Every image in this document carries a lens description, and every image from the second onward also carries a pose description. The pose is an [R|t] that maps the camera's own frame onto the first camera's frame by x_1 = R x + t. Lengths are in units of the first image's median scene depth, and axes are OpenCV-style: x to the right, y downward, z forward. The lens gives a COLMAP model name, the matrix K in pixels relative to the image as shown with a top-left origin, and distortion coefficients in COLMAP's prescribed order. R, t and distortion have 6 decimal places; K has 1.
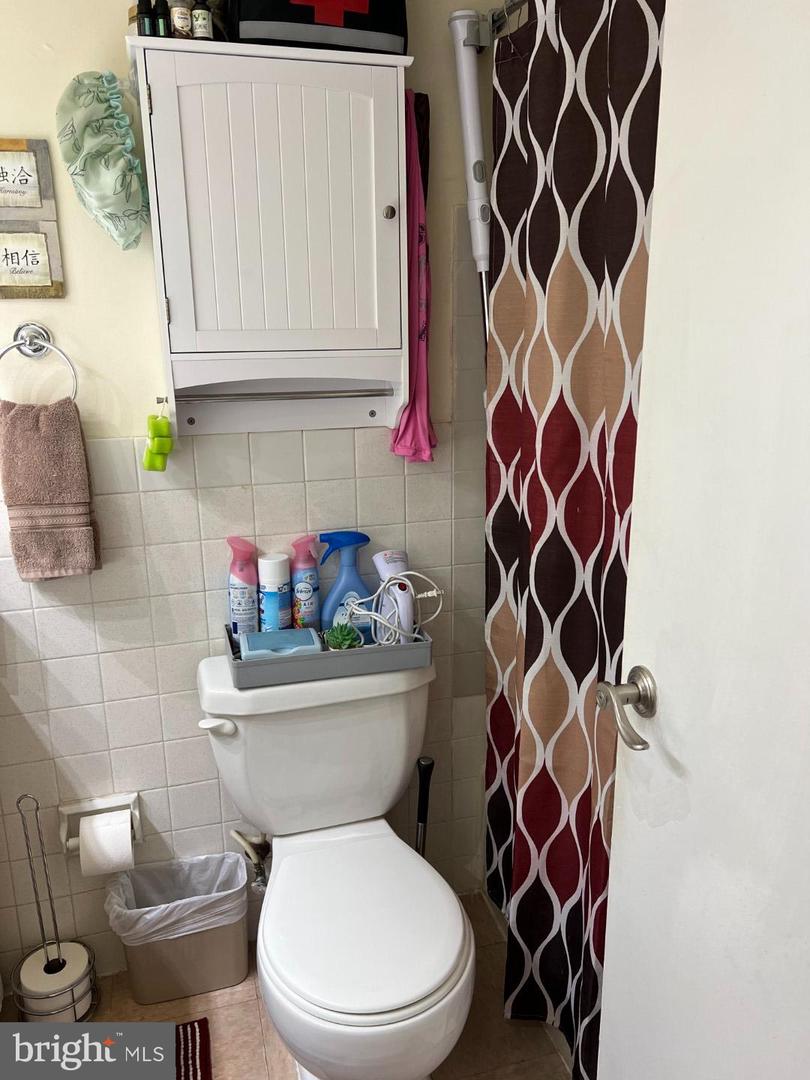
lens RADIAL K [[804.7, 0, 405.8], [0, 804.7, 520.7], [0, 0, 1]] dist [0.010303, -0.039860]
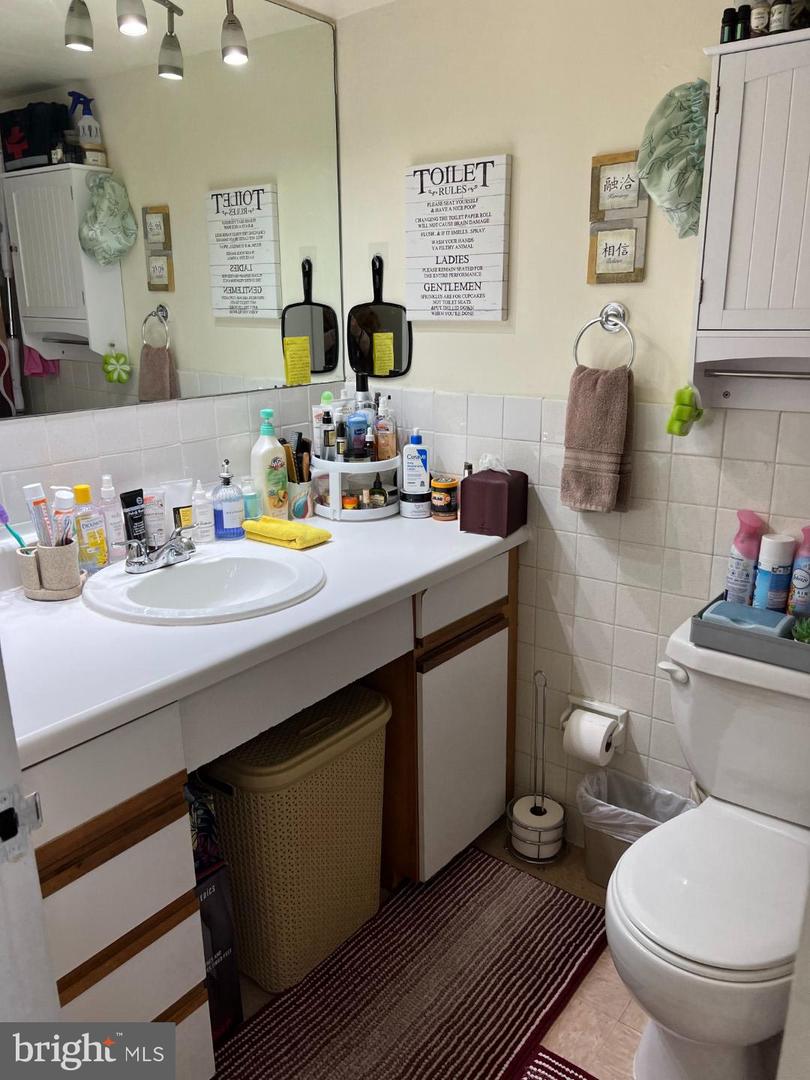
lens RADIAL K [[811.1, 0, 405.0], [0, 811.1, 540.0], [0, 0, 1]] dist [-0.001654, -0.053158]
pose [[0.567312, 0.219191, -0.793796, 0.400861], [-0.183358, 0.973350, 0.137729, -0.005744], [0.802831, 0.067413, 0.592384, 0.034100]]
